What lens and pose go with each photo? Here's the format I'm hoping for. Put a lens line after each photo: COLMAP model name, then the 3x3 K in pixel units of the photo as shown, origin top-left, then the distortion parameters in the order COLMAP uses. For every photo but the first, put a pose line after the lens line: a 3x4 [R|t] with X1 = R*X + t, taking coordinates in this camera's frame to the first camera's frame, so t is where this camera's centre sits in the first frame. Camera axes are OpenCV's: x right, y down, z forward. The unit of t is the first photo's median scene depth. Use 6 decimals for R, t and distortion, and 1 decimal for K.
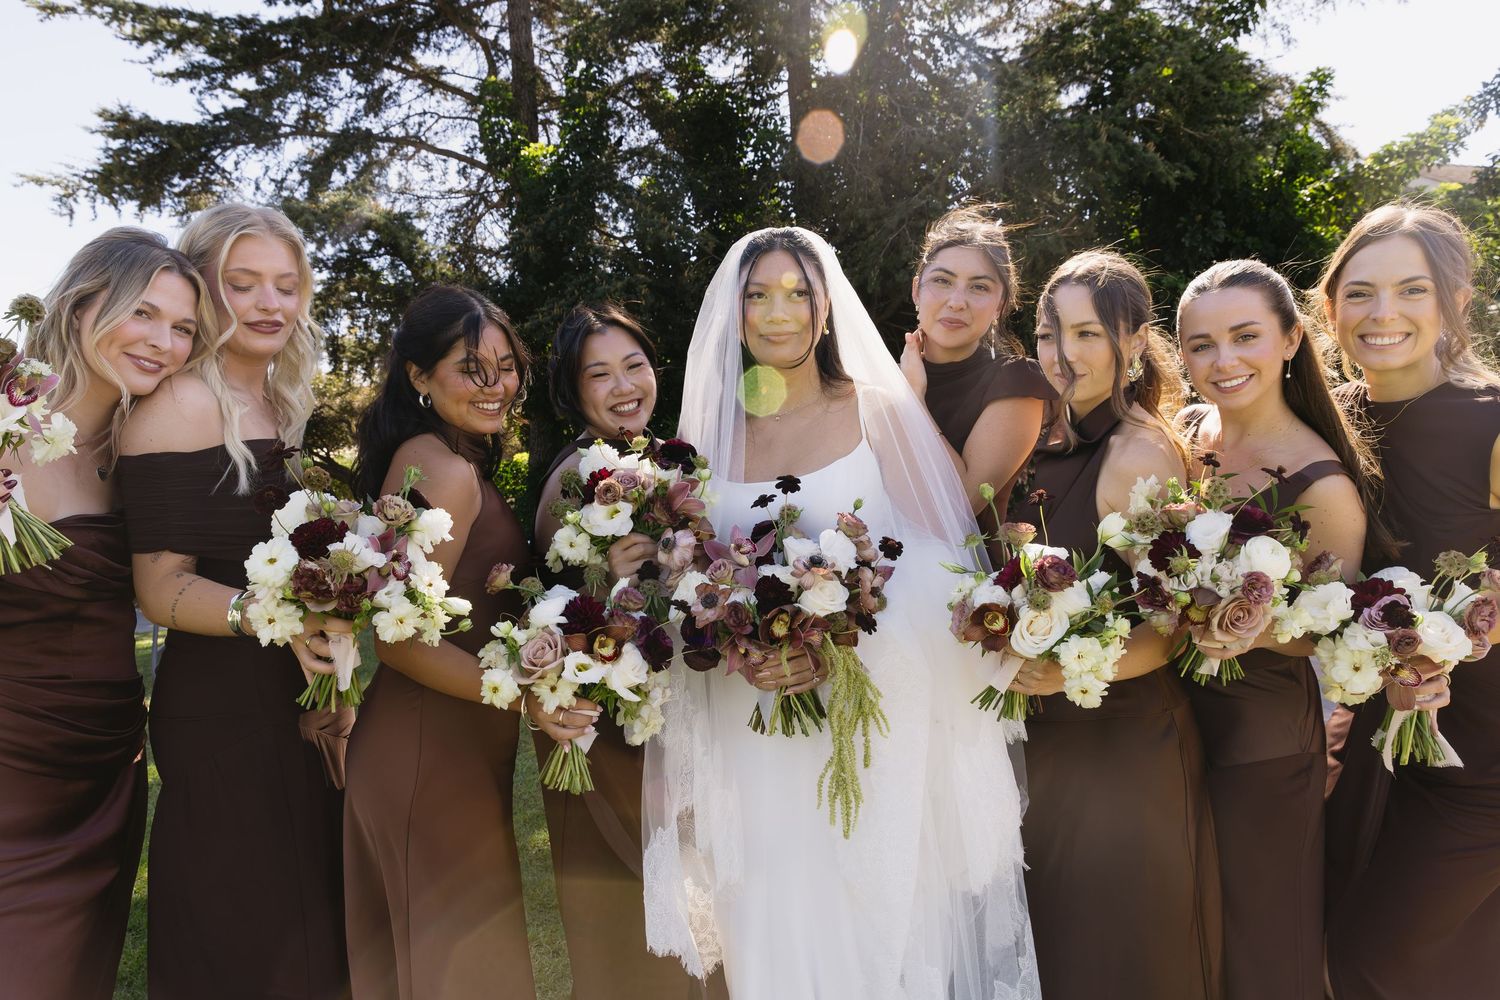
lens RADIAL K [[1019.4, 0, 726.3], [0, 1019.4, 530.9], [0, 0, 1]] dist [-0.006507, 0.009110]
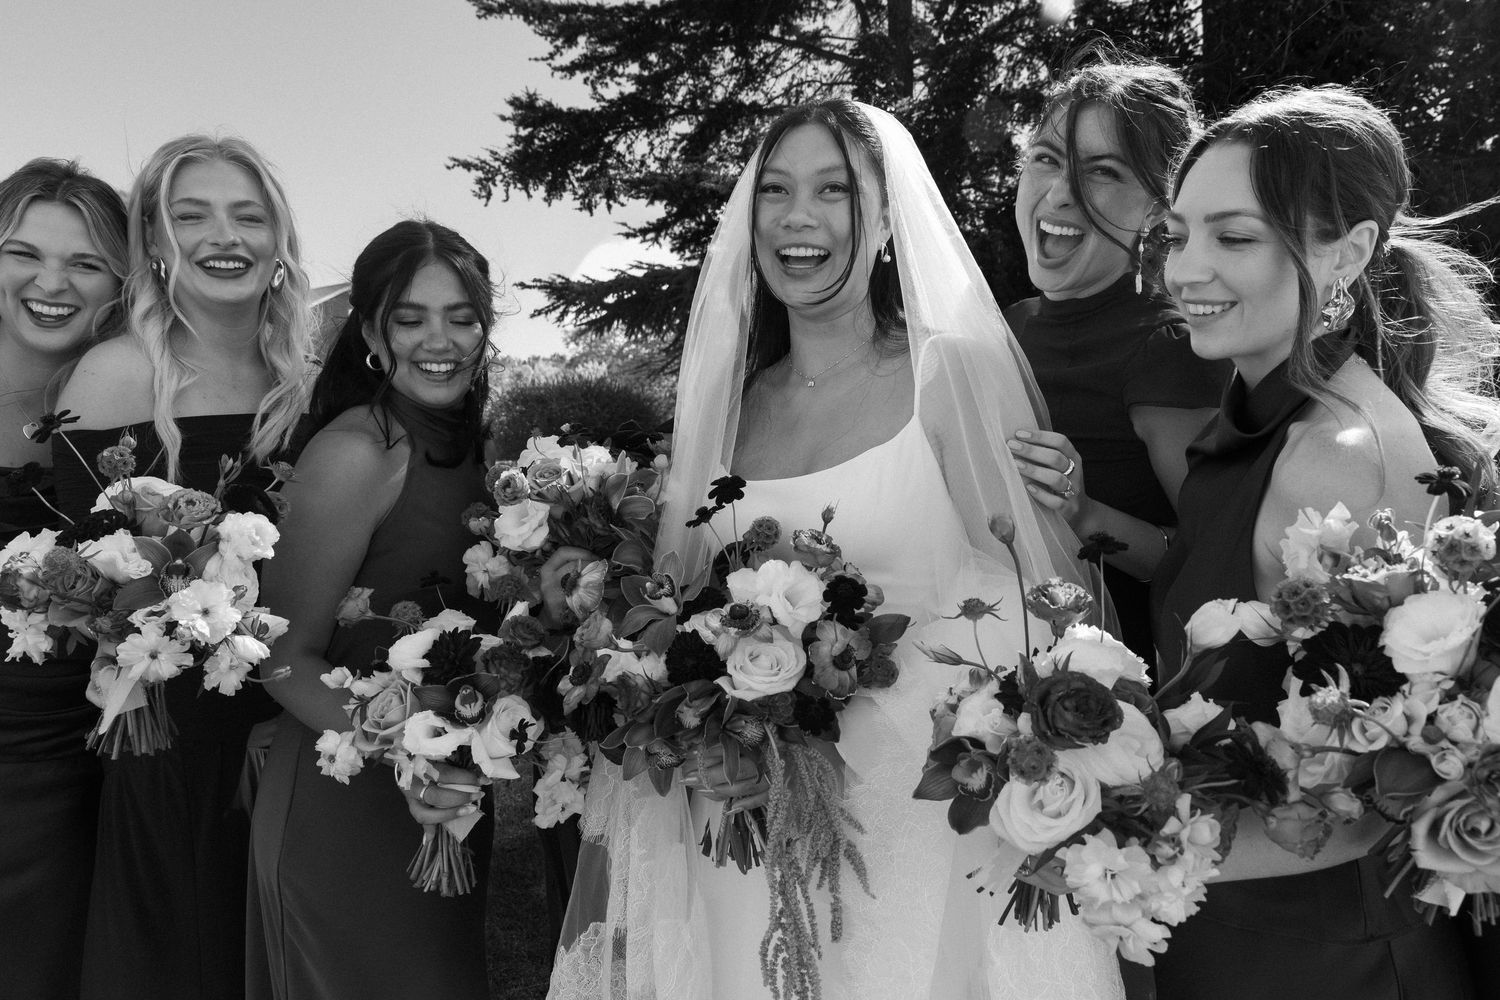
lens RADIAL K [[1019.4, 0, 726.3], [0, 1019.4, 530.9], [0, 0, 1]] dist [-0.006507, 0.009110]
pose [[0.930373, 0.069073, -0.360048, 0.278703], [-0.059990, 0.997537, 0.036357, -0.039321], [0.361673, -0.012226, 0.932225, 0.397597]]
